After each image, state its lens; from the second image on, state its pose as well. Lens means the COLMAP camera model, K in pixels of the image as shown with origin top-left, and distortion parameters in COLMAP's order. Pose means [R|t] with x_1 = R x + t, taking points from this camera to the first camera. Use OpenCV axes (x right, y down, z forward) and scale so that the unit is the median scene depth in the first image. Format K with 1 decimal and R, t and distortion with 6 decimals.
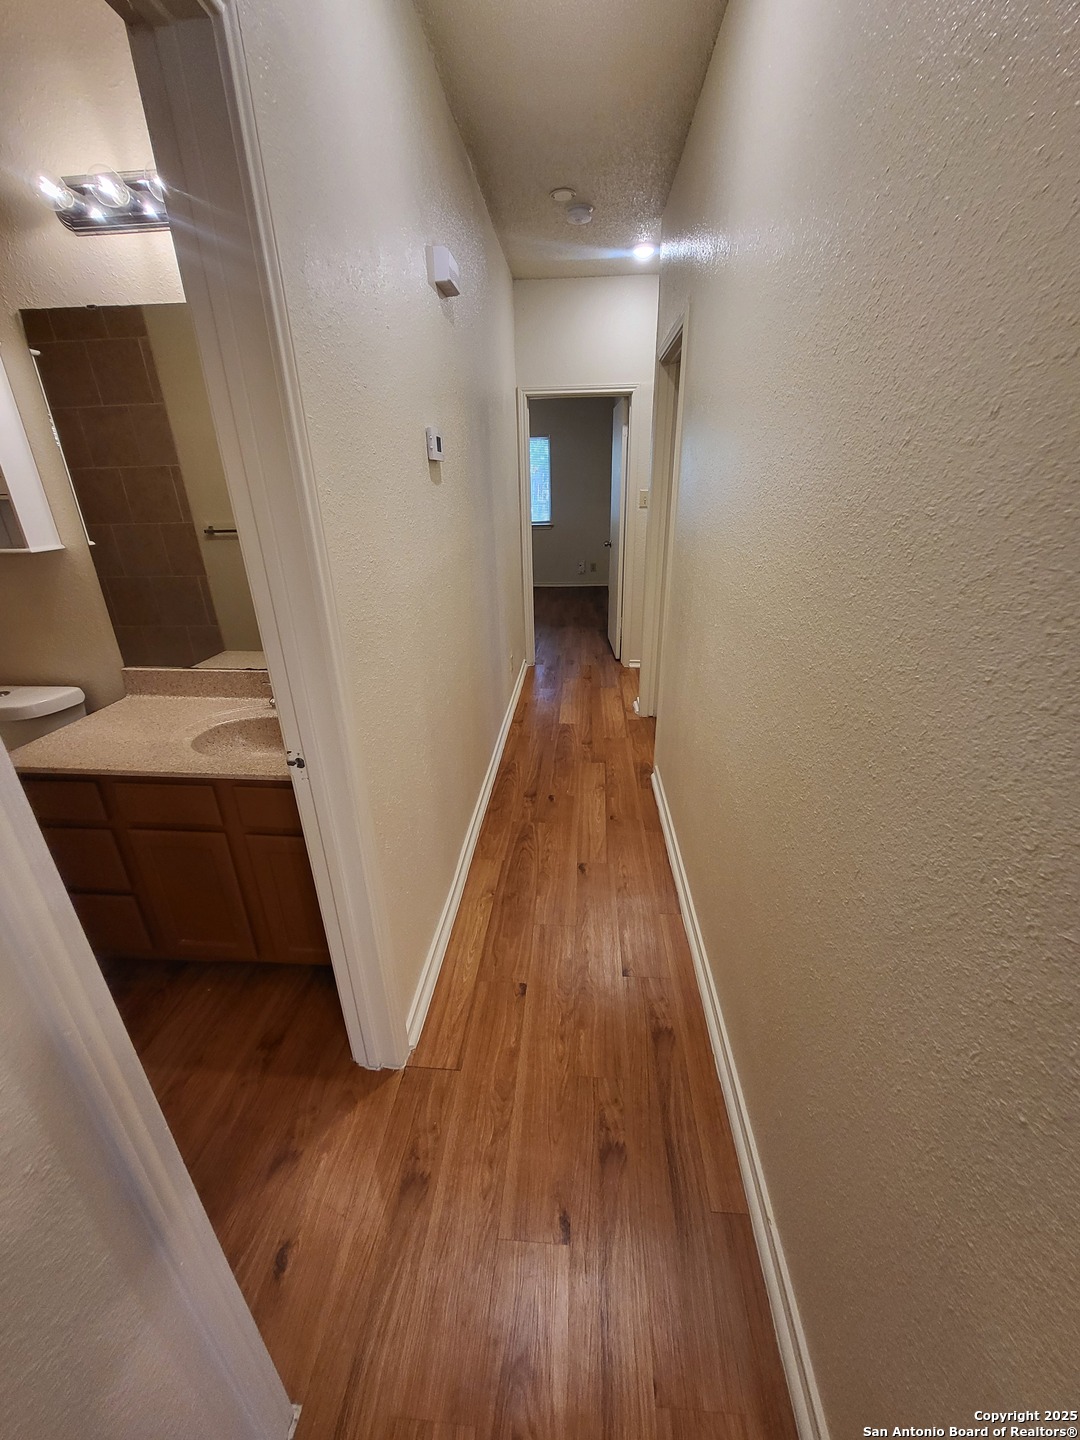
lens RADIAL K [[562.6, 0, 540.4], [0, 562.6, 714.4], [0, 0, 1]] dist [-0.000590, -0.000137]
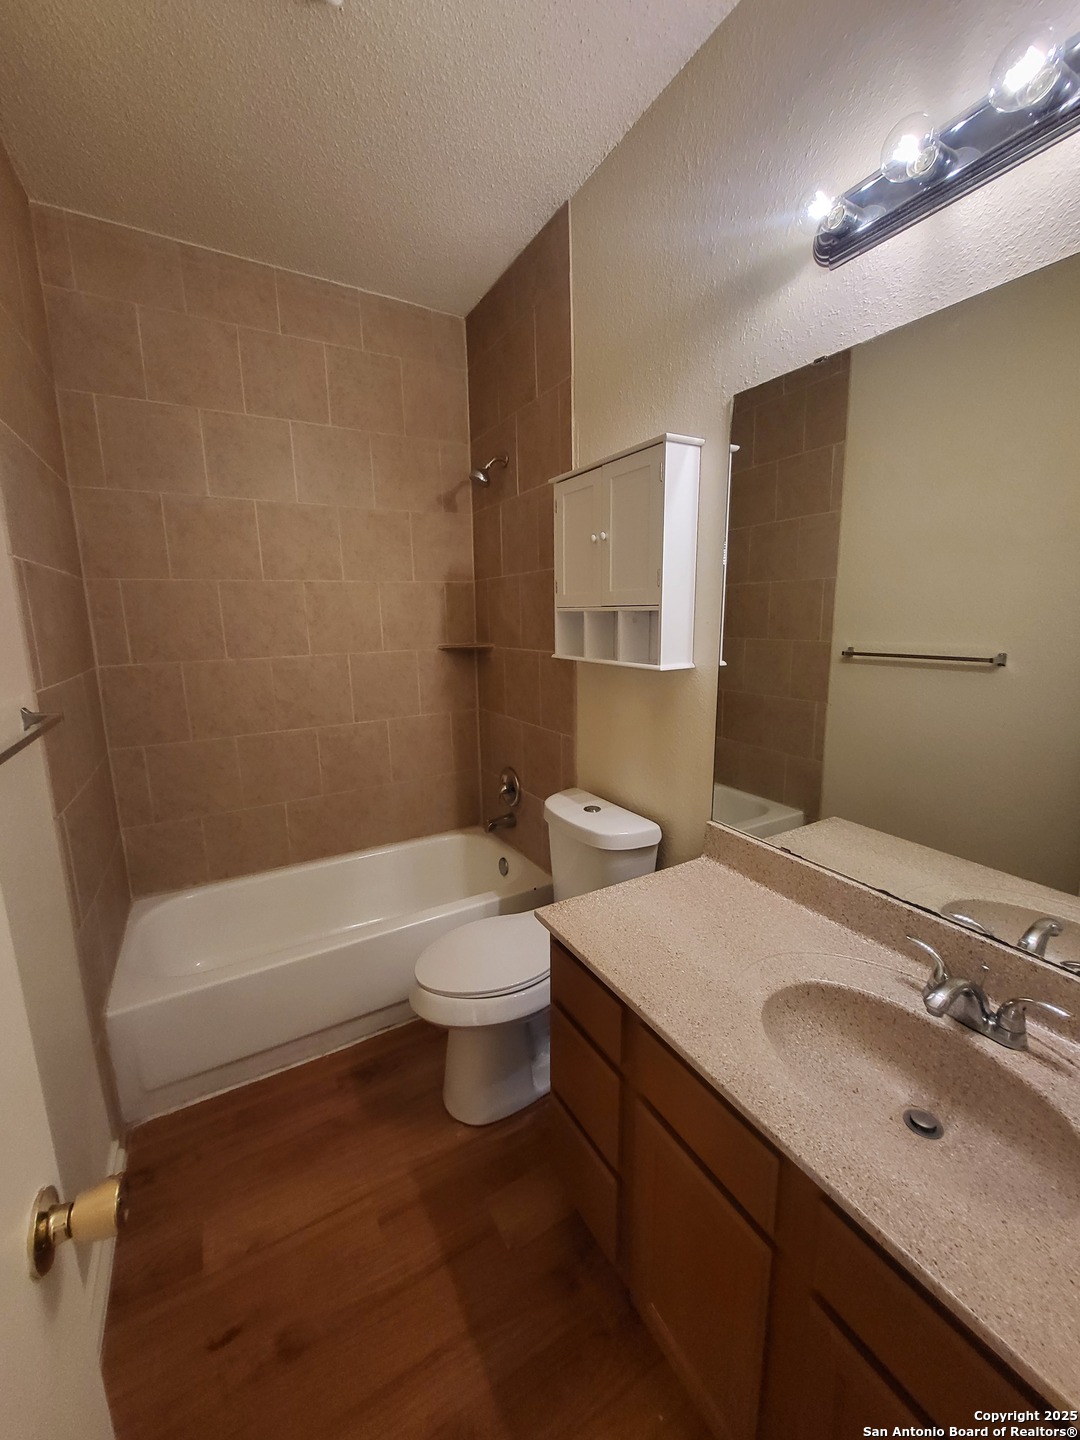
lens RADIAL K [[562.6, 0, 540.4], [0, 562.6, 714.4], [0, 0, 1]] dist [-0.000590, -0.000137]
pose [[0.567647, 0.154301, -0.808683, -0.273620], [-0.308634, 0.950526, -0.035277, -0.121657], [0.763231, 0.269612, 0.587186, 0.334170]]
